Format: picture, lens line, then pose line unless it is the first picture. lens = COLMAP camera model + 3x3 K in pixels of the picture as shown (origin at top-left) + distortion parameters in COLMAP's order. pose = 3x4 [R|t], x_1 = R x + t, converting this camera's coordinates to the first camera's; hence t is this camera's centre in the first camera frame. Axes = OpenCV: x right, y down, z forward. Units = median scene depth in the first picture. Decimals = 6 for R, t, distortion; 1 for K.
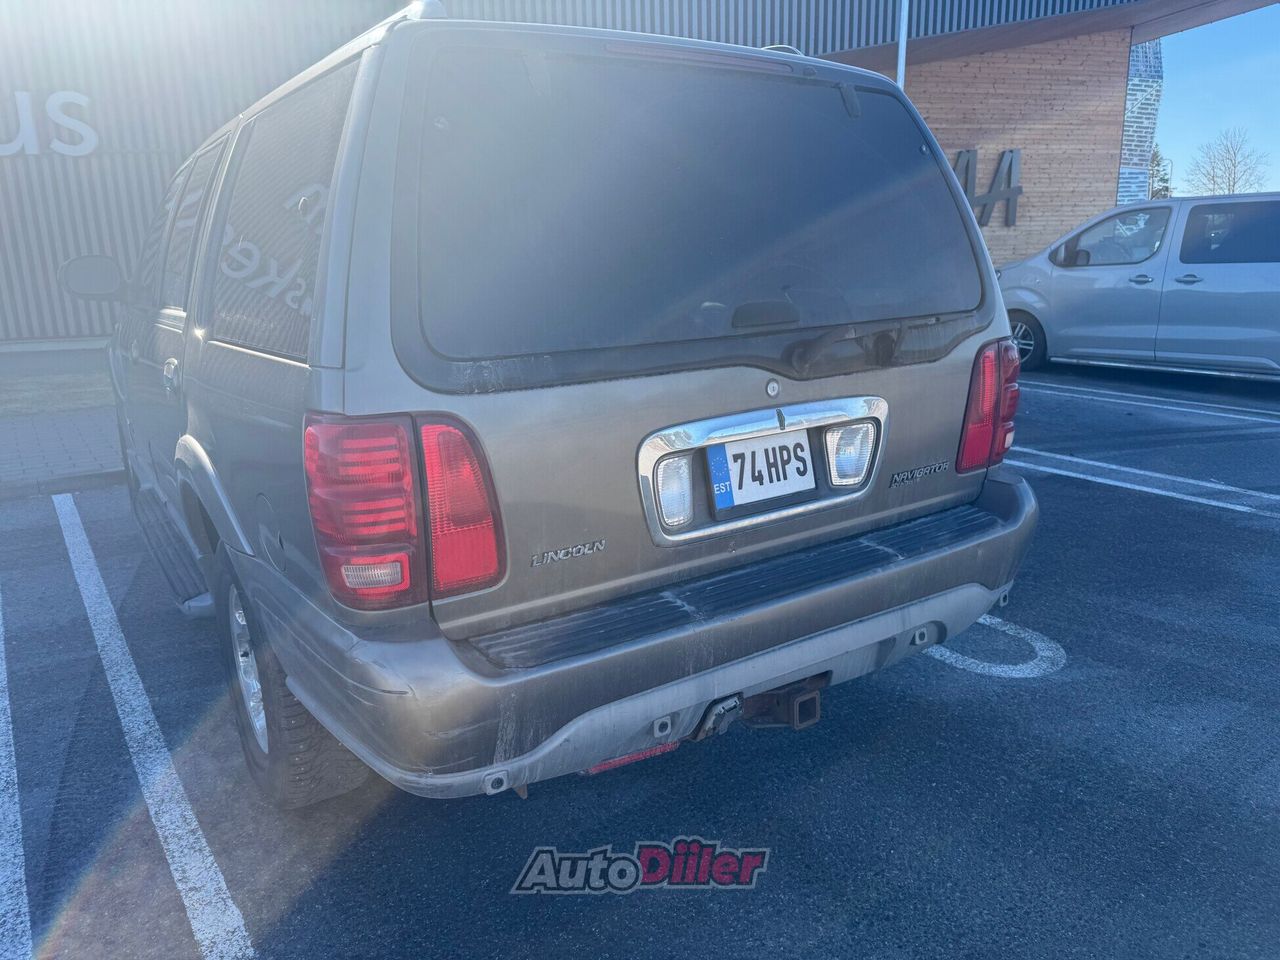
lens RADIAL K [[907.7, 0, 638.2], [0, 907.7, 486.8], [0, 0, 1]] dist [-0.002594, -0.004168]
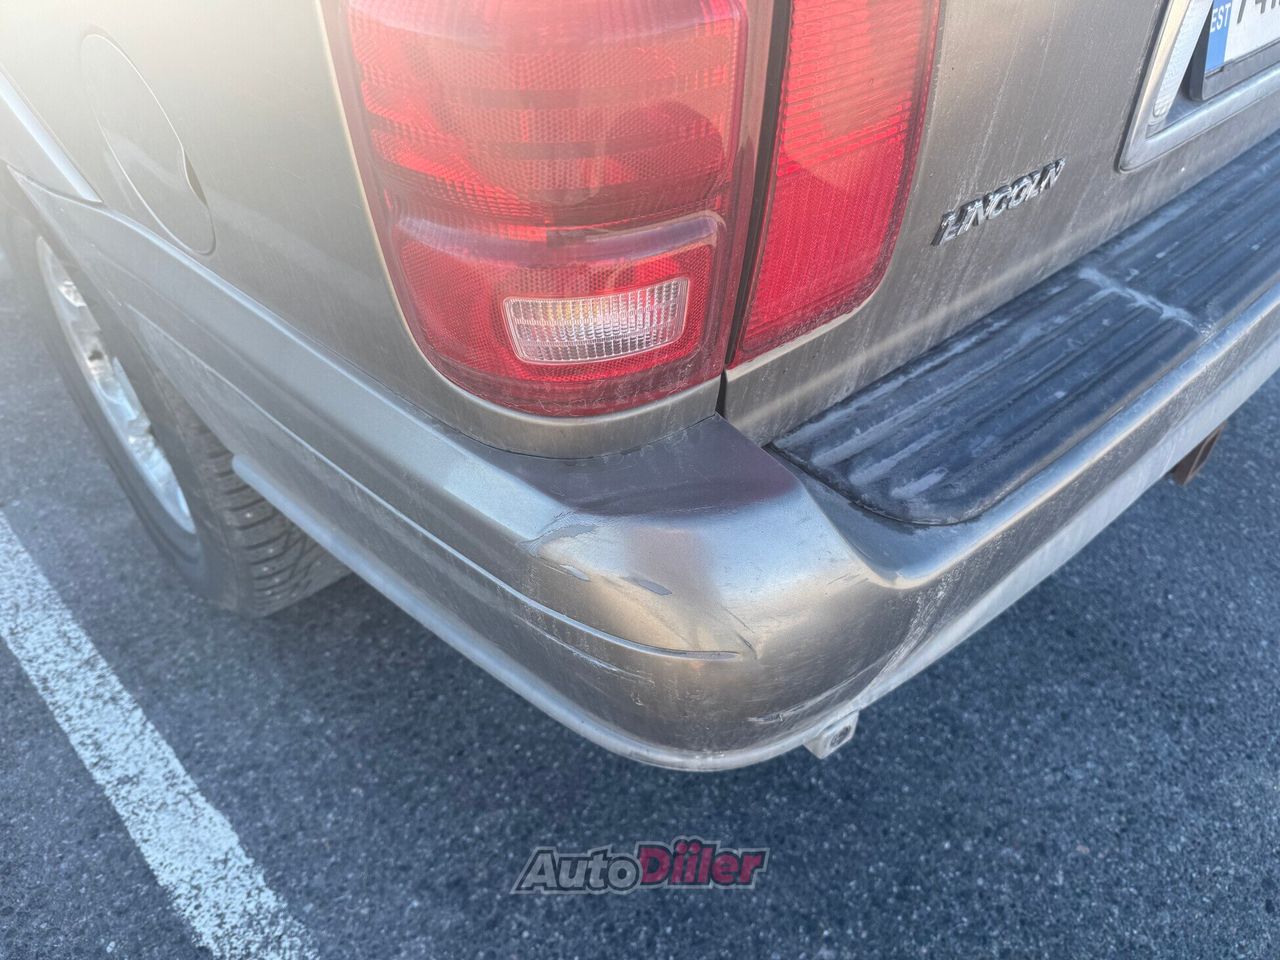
lens RADIAL K [[907.7, 0, 642.4], [0, 907.7, 471.7], [0, 0, 1]] dist [-0.002594, -0.004168]
pose [[0.984884, -0.076995, 0.155164, -0.237846], [0.001628, 0.899855, 0.436186, 0.006513], [-0.173209, -0.429339, 0.886378, 0.510020]]
